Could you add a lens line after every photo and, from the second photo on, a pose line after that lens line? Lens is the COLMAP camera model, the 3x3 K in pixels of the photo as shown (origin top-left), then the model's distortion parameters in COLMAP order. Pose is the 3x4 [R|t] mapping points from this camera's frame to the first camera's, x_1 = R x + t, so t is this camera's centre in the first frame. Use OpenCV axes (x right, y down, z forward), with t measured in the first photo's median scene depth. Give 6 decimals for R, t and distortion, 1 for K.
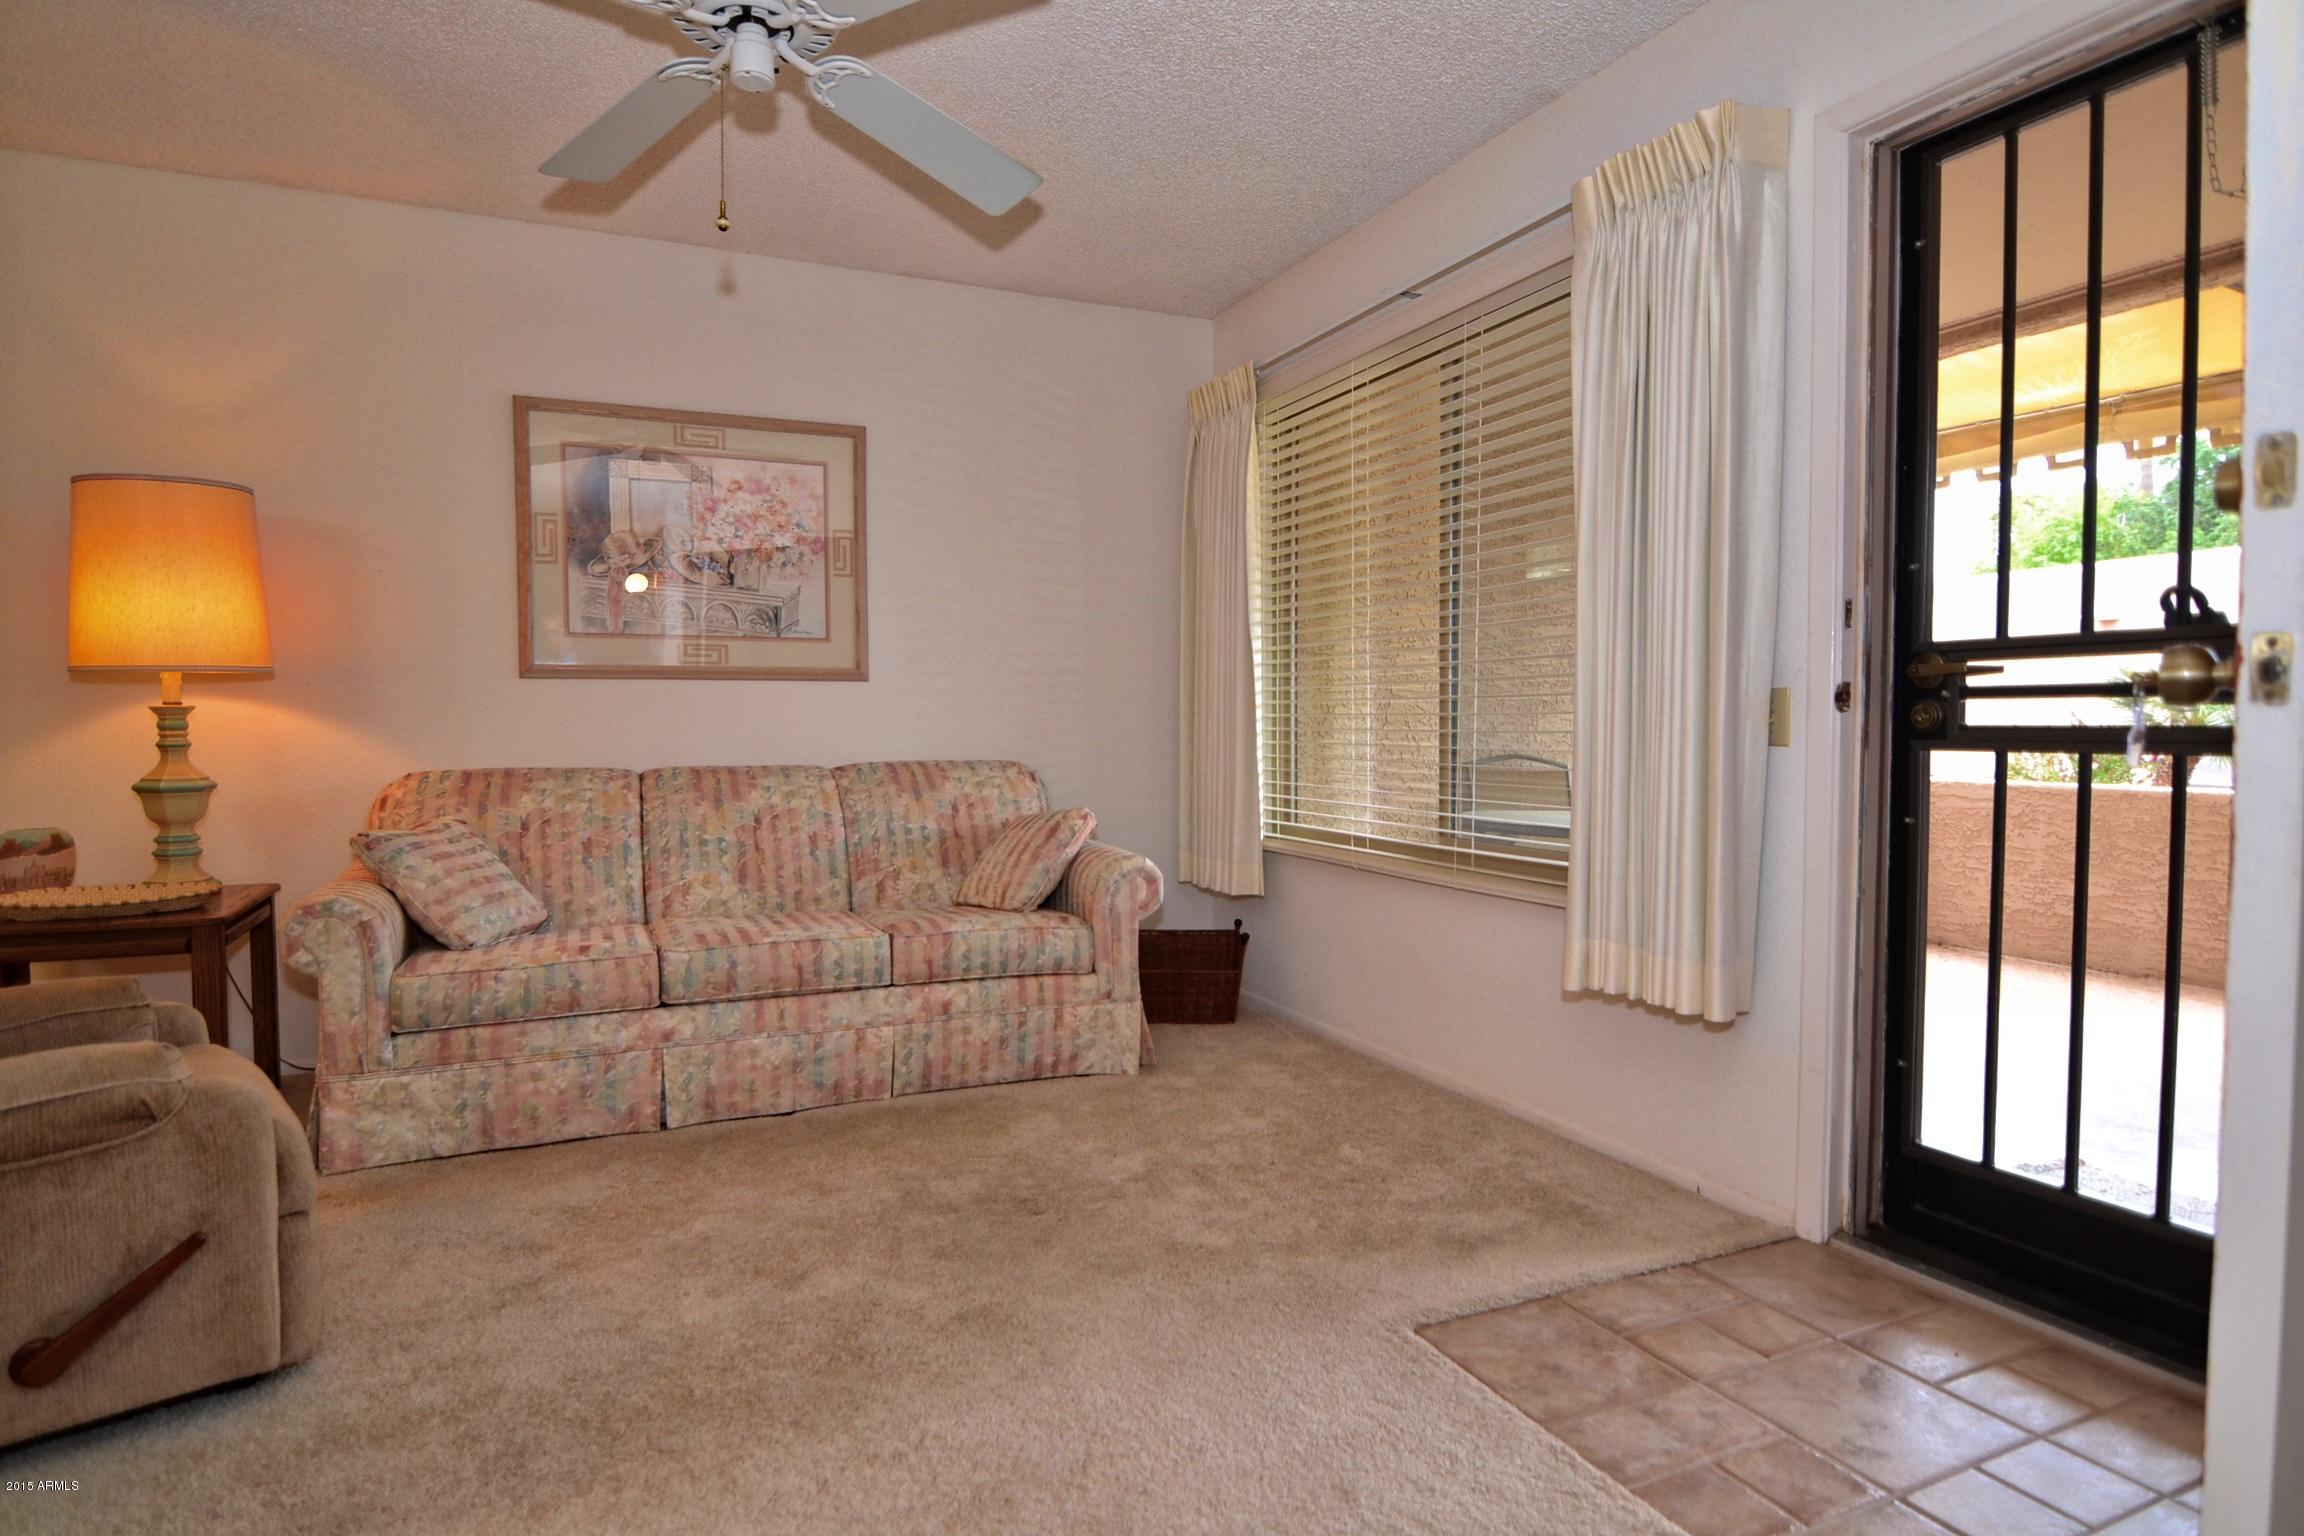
lens RADIAL K [[1234.8, 0, 1136.7], [0, 1234.8, 771.4], [0, 0, 1]] dist [-0.003348, -0.012350]
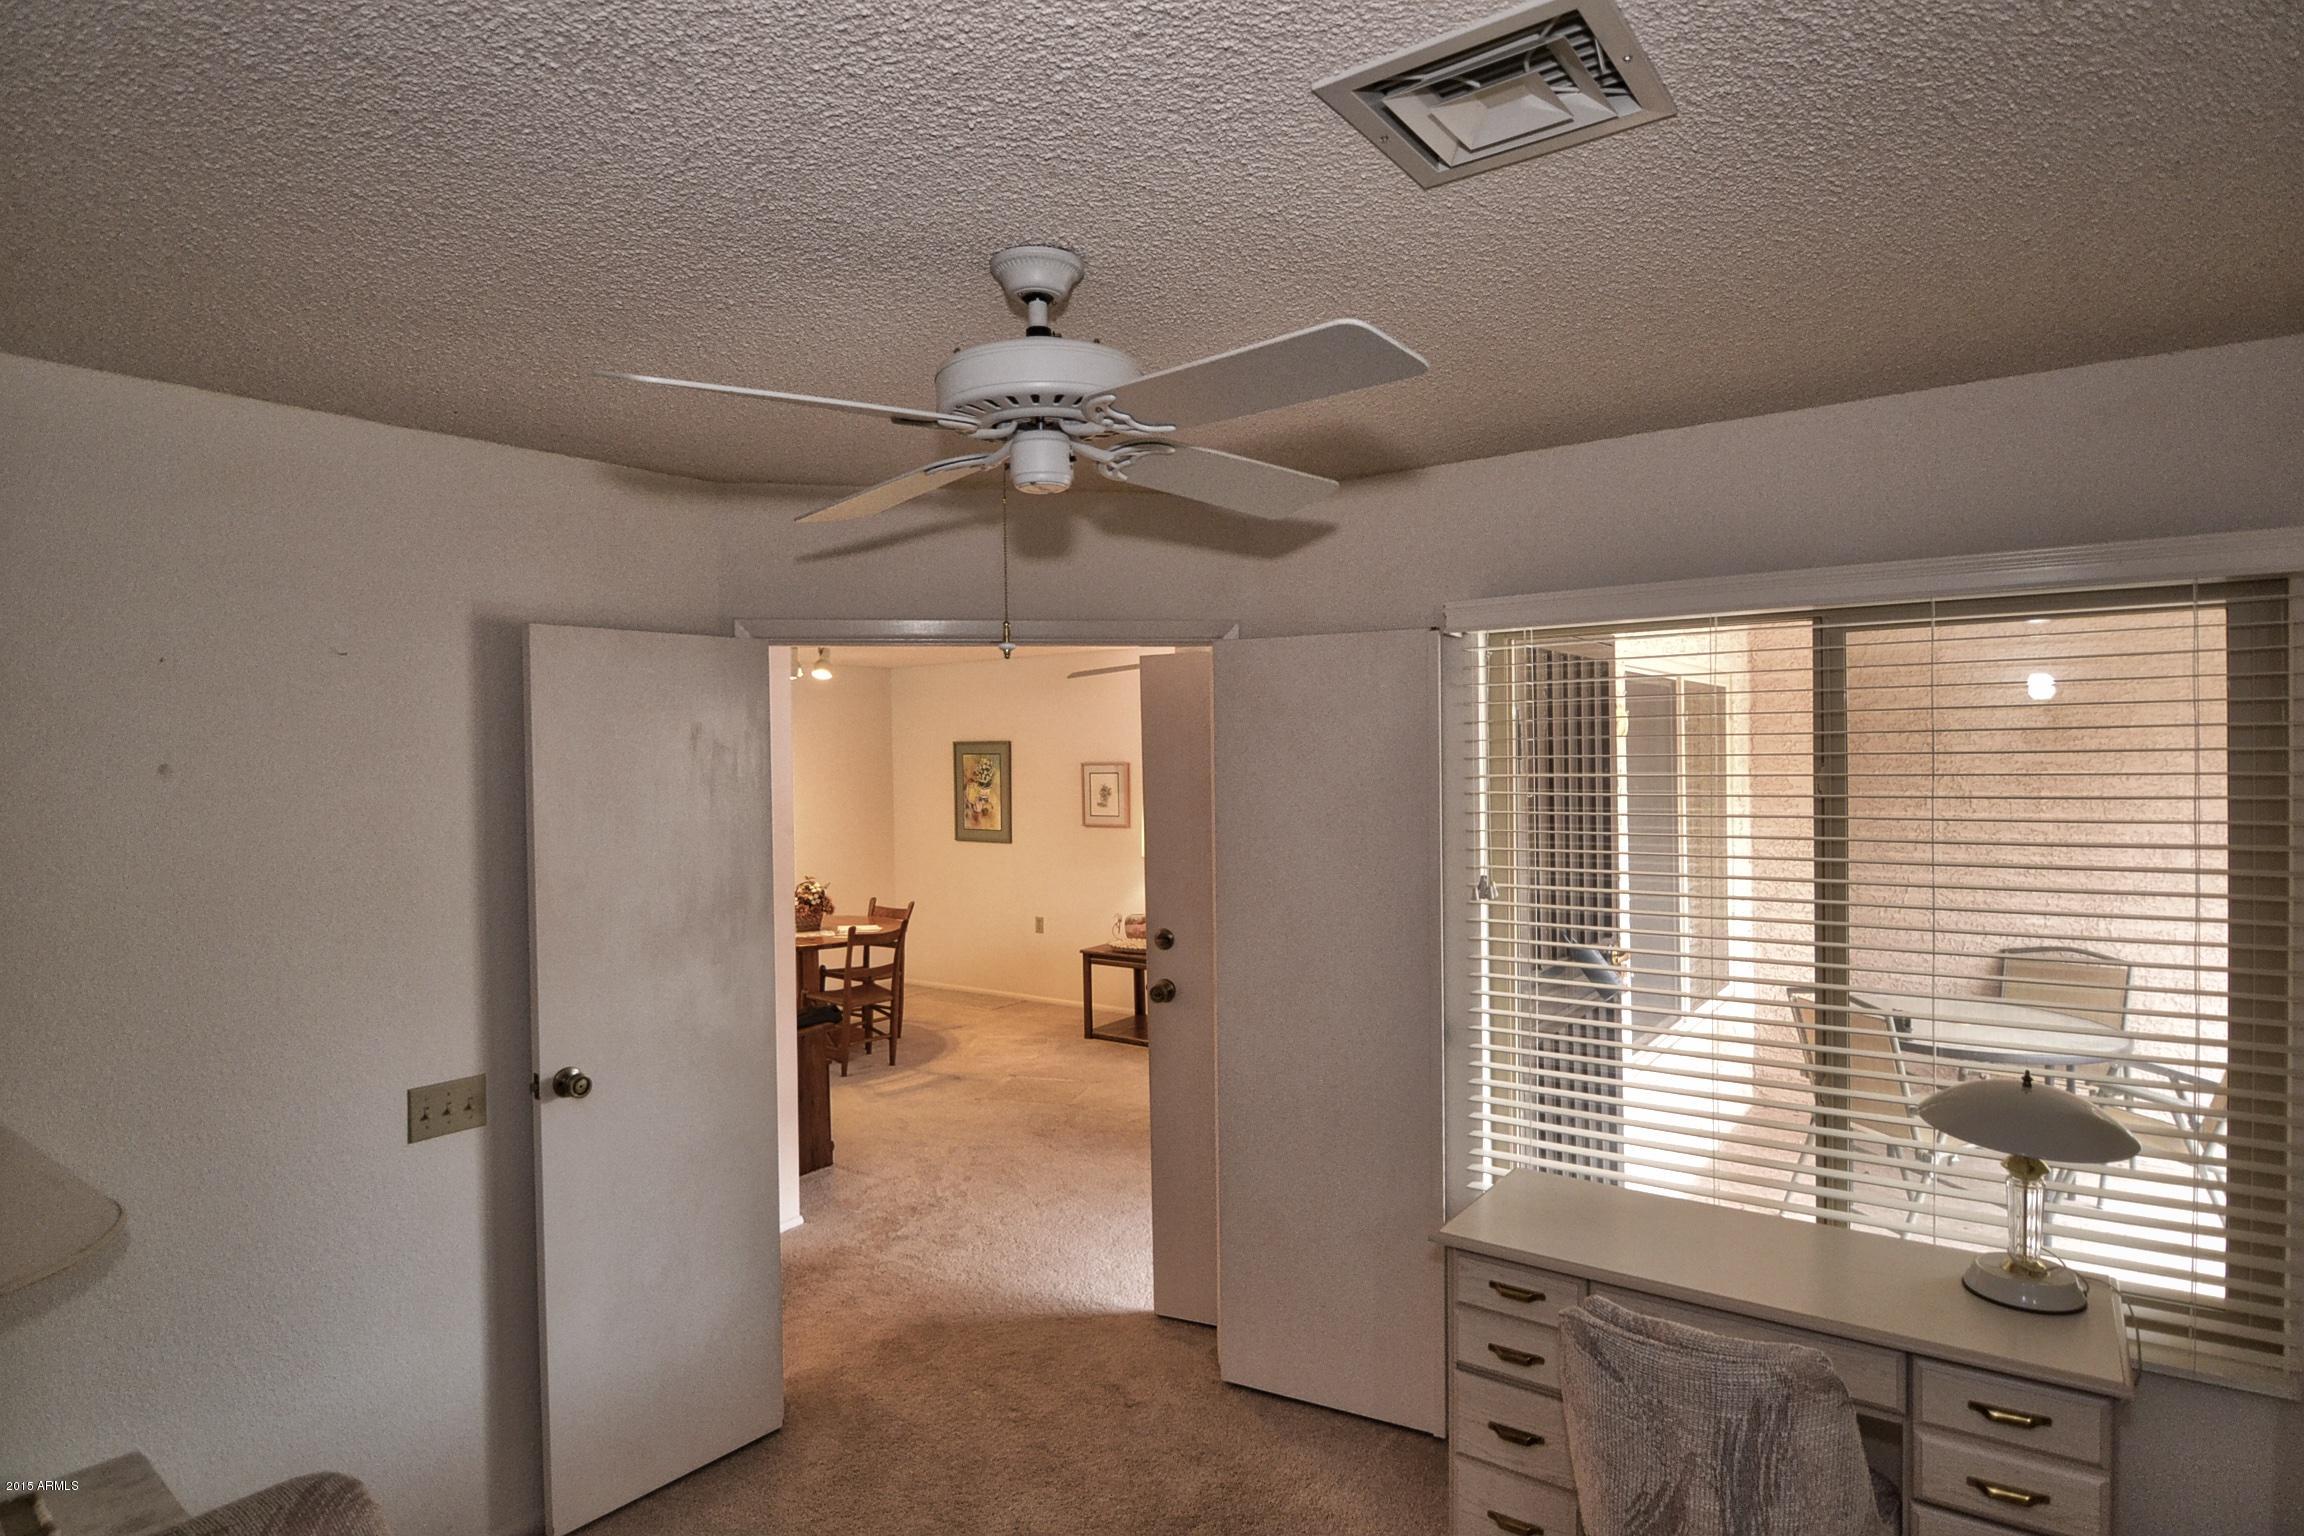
lens RADIAL K [[1234.8, 0, 1157.5], [0, 1234.8, 766.7], [0, 0, 1]] dist [-0.003348, -0.012350]
pose [[0.510376, -0.000428, -0.859951, 1.358556], [-0.019082, 0.999748, -0.011822, -0.231615], [0.859740, 0.022444, 0.510239, -0.320166]]
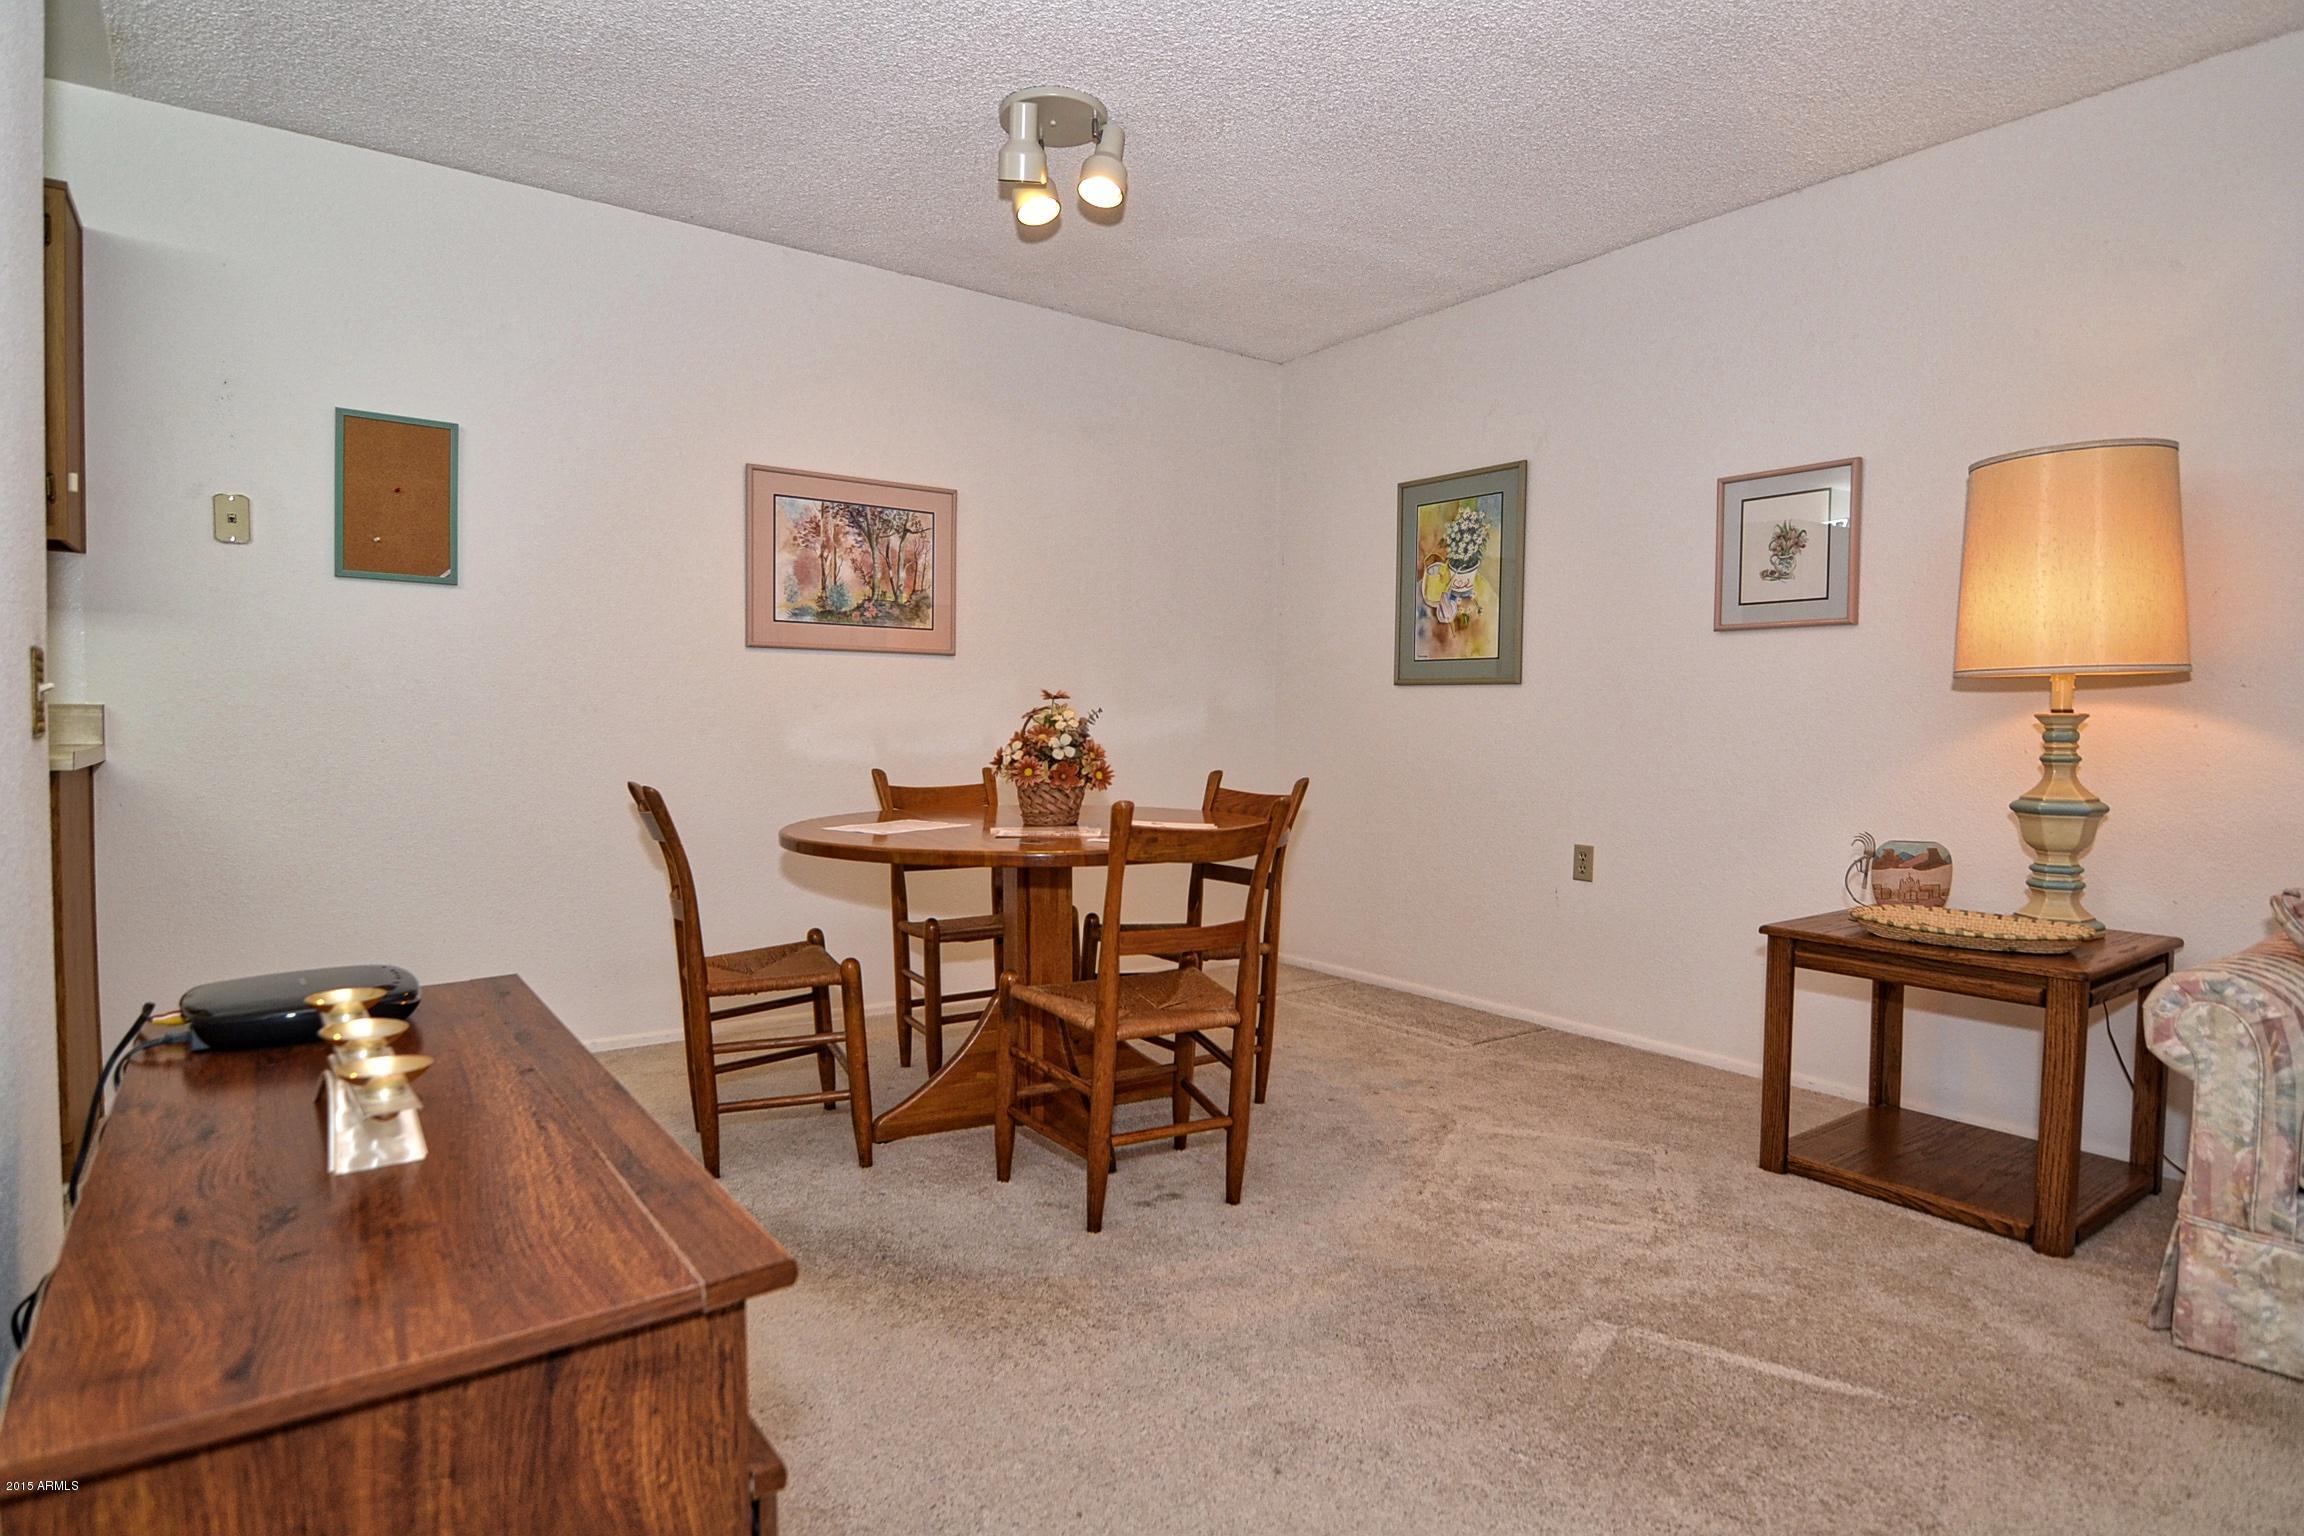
lens RADIAL K [[1234.8, 0, 1133.5], [0, 1234.8, 775.6], [0, 0, 1]] dist [-0.003348, -0.012350]
pose [[0.196486, 0.043804, -0.979528, -0.069966], [-0.050088, 0.998146, 0.034589, -0.007295], [0.979226, 0.042266, 0.198316, 0.192975]]
